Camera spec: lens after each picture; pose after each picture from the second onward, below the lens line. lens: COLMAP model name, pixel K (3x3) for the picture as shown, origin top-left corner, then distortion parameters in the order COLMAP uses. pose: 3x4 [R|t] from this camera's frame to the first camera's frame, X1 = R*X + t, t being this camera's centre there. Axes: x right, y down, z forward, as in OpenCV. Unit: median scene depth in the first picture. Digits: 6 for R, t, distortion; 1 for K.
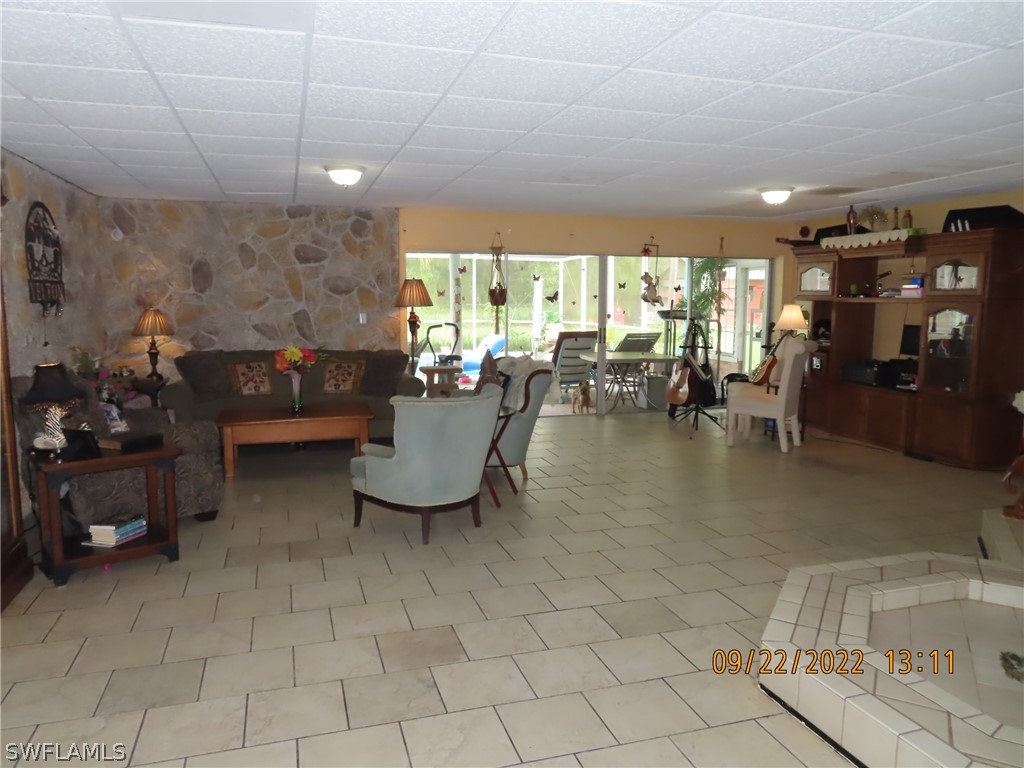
lens RADIAL K [[734.9, 0, 507.5], [0, 734.9, 384.4], [0, 0, 1]] dist [0.002336, -0.004992]
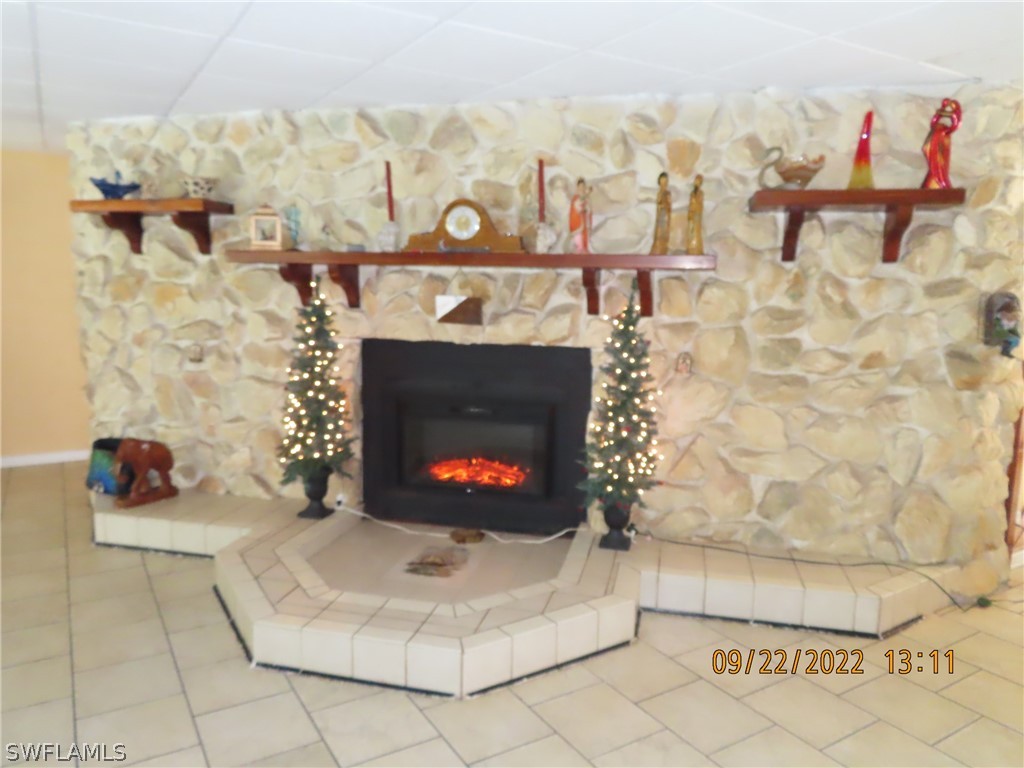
lens RADIAL K [[734.9, 0, 508.3], [0, 734.9, 384.7], [0, 0, 1]] dist [0.002336, -0.004992]
pose [[-0.239418, -0.144523, 0.960100, -0.190041], [0.104636, 0.979259, 0.173500, -0.052575], [-0.965262, 0.142000, -0.219330, 0.398468]]
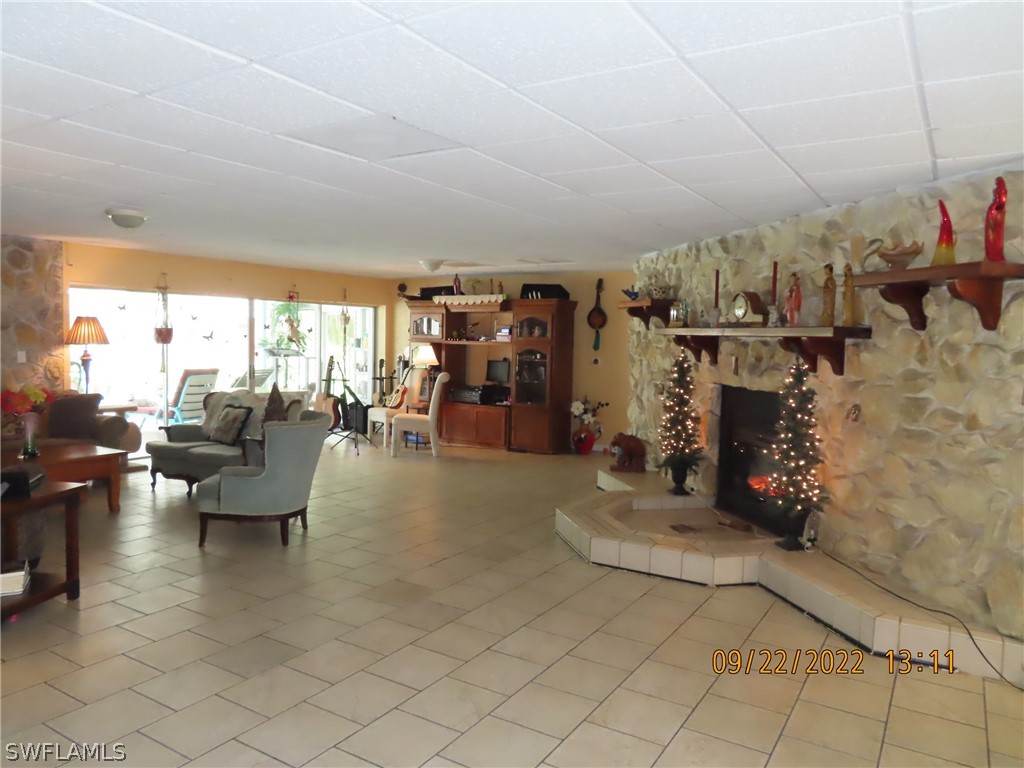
lens RADIAL K [[734.9, 0, 510.4], [0, 734.9, 386.1], [0, 0, 1]] dist [0.002336, -0.004992]
pose [[0.754844, -0.029539, 0.655239, -0.345817], [0.060130, 0.997895, -0.024284, 0.005109], [-0.653142, 0.057730, 0.755032, -0.086051]]
